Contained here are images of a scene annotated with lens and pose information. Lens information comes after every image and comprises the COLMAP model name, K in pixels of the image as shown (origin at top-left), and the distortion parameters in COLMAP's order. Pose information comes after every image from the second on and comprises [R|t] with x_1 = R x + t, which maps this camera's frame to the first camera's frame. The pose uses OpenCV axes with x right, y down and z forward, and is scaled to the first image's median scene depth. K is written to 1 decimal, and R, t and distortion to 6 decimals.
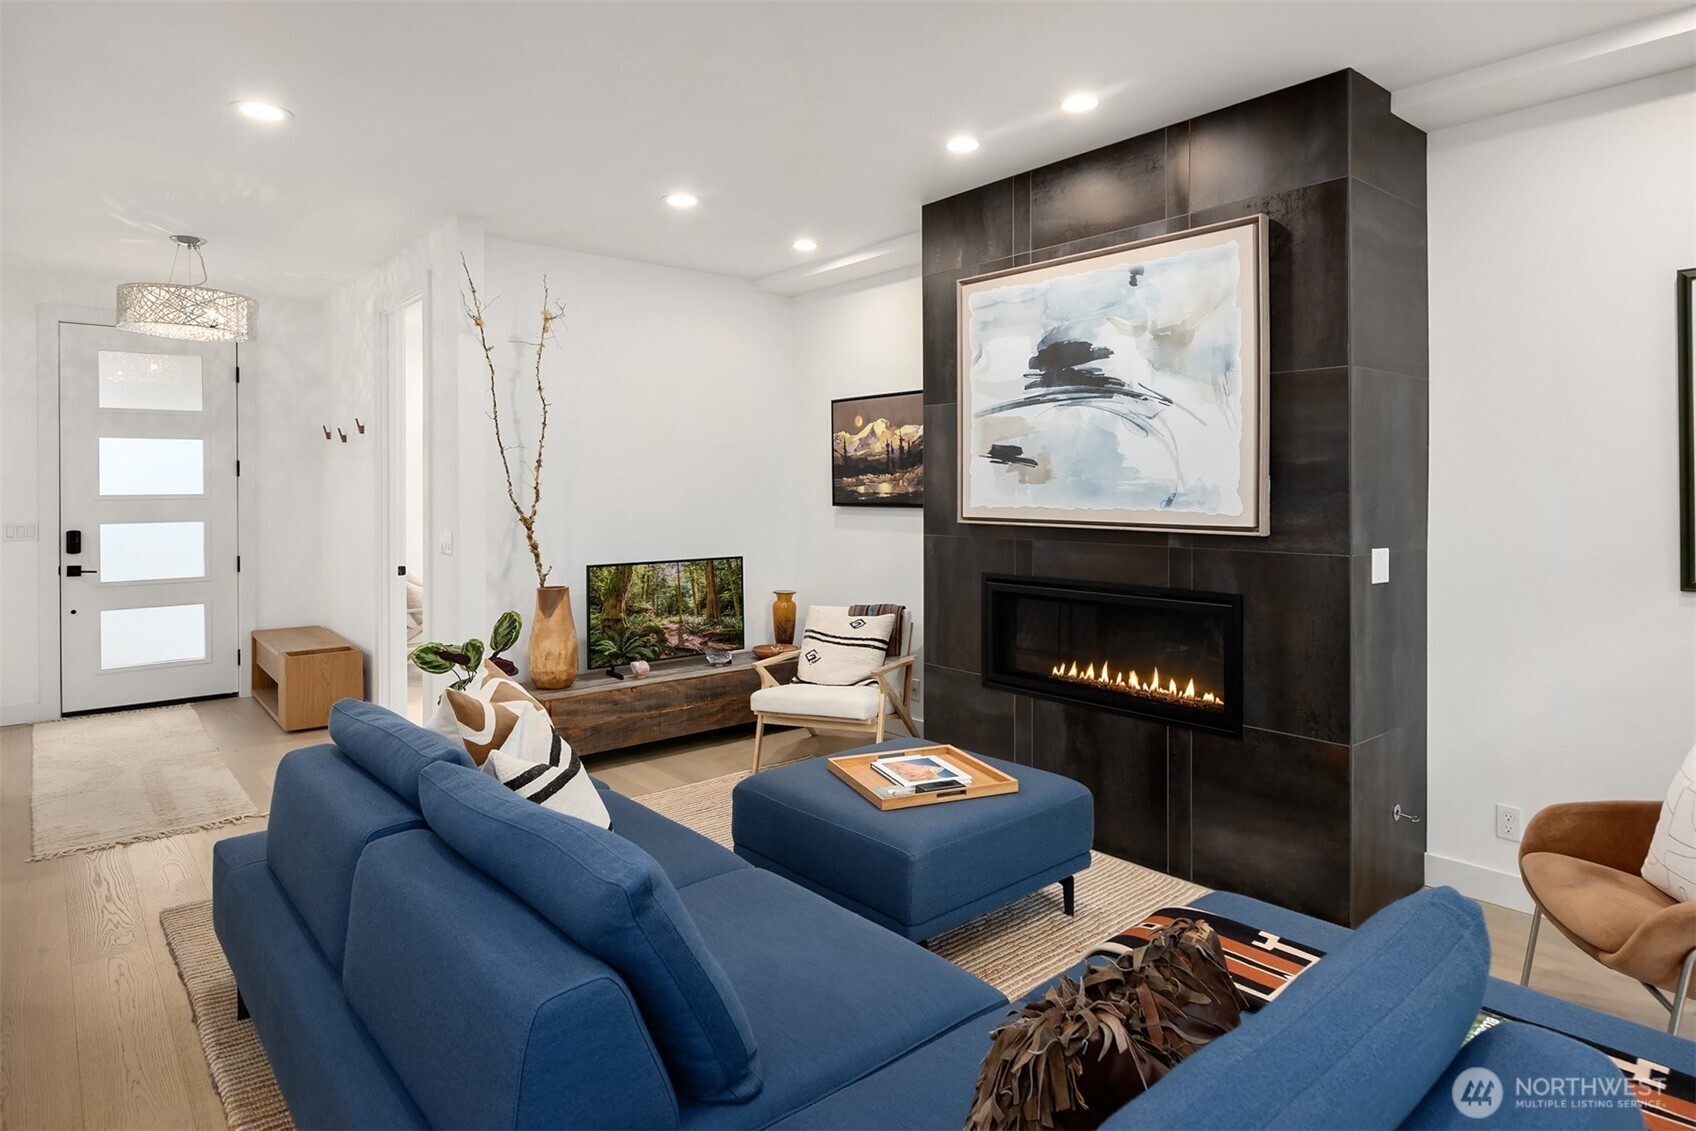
lens RADIAL K [[961.8, 0, 869.8], [0, 961.8, 479.5], [0, 0, 1]] dist [0.003938, 0.000494]
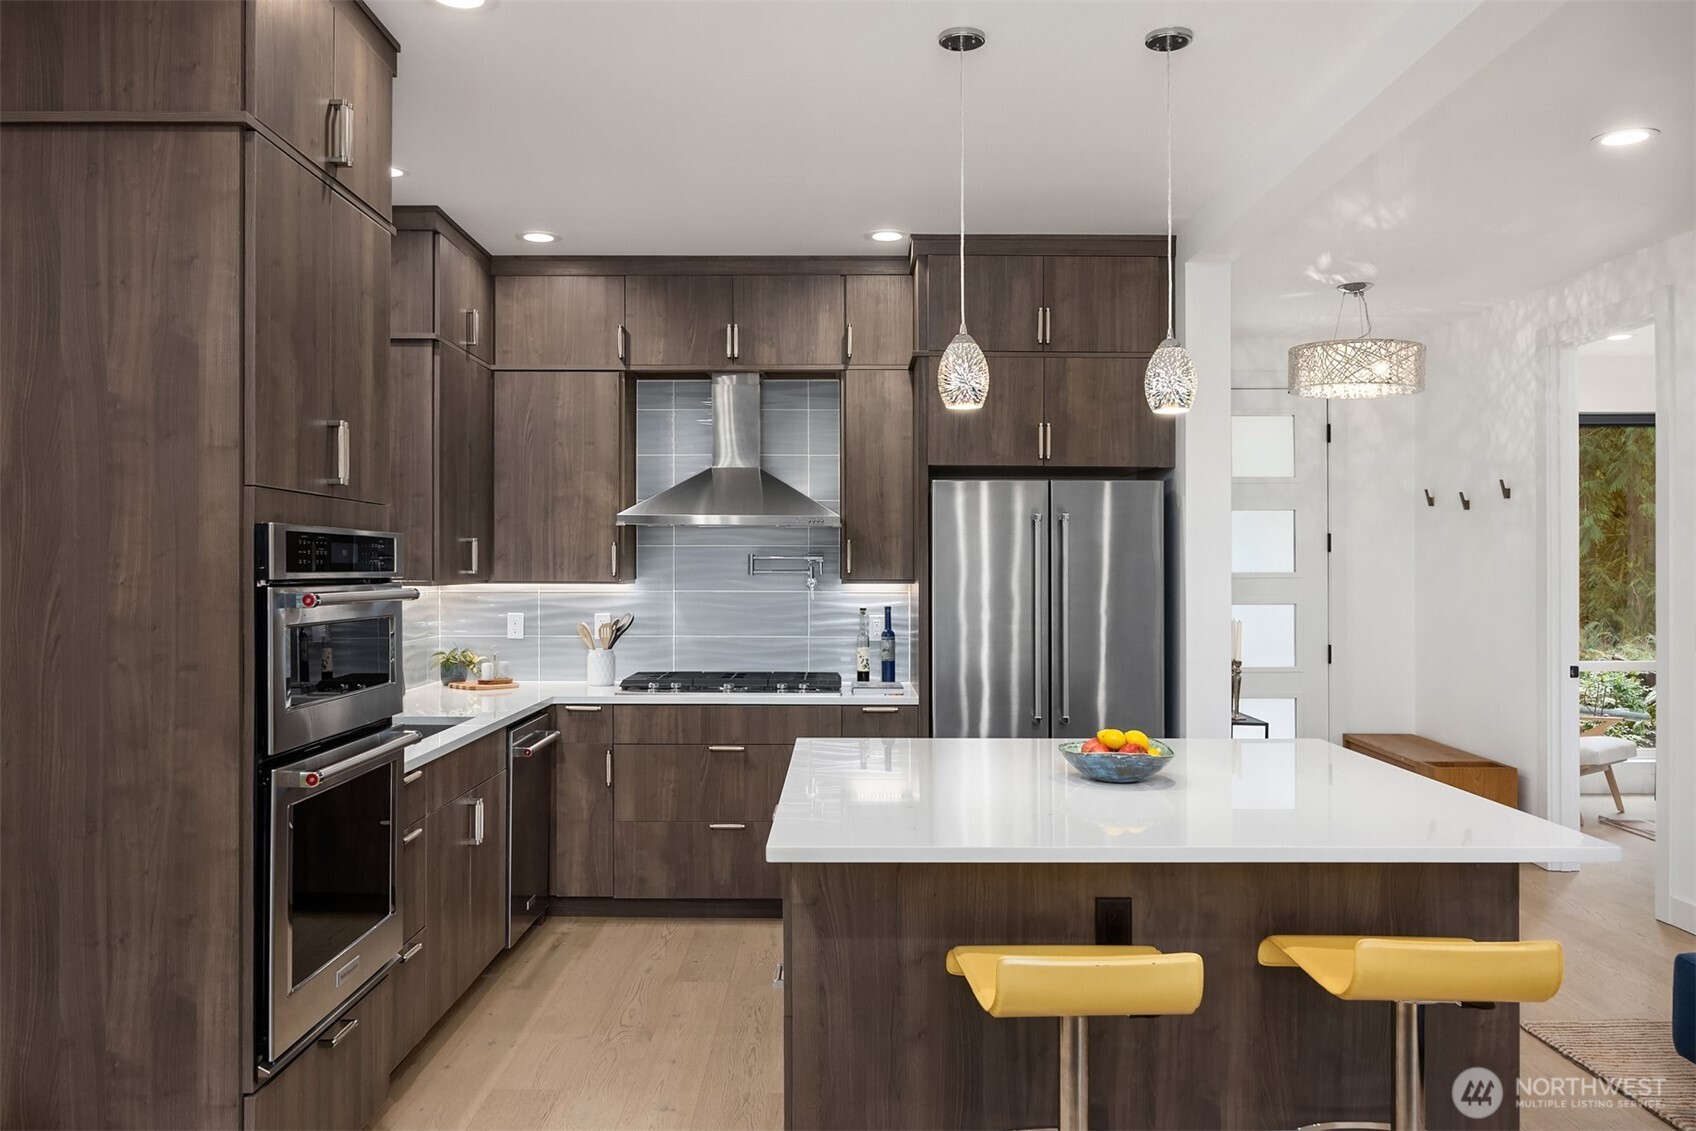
lens RADIAL K [[1377.6, 0, 849.9], [0, 1377.6, 556.1], [0, 0, 1]] dist [-0.011693, -0.000463]
pose [[0.762679, -0.004908, -0.646758, -0.223505], [0.006853, 0.999976, 0.000493, -0.003766], [0.646740, -0.004808, 0.762695, -0.246666]]
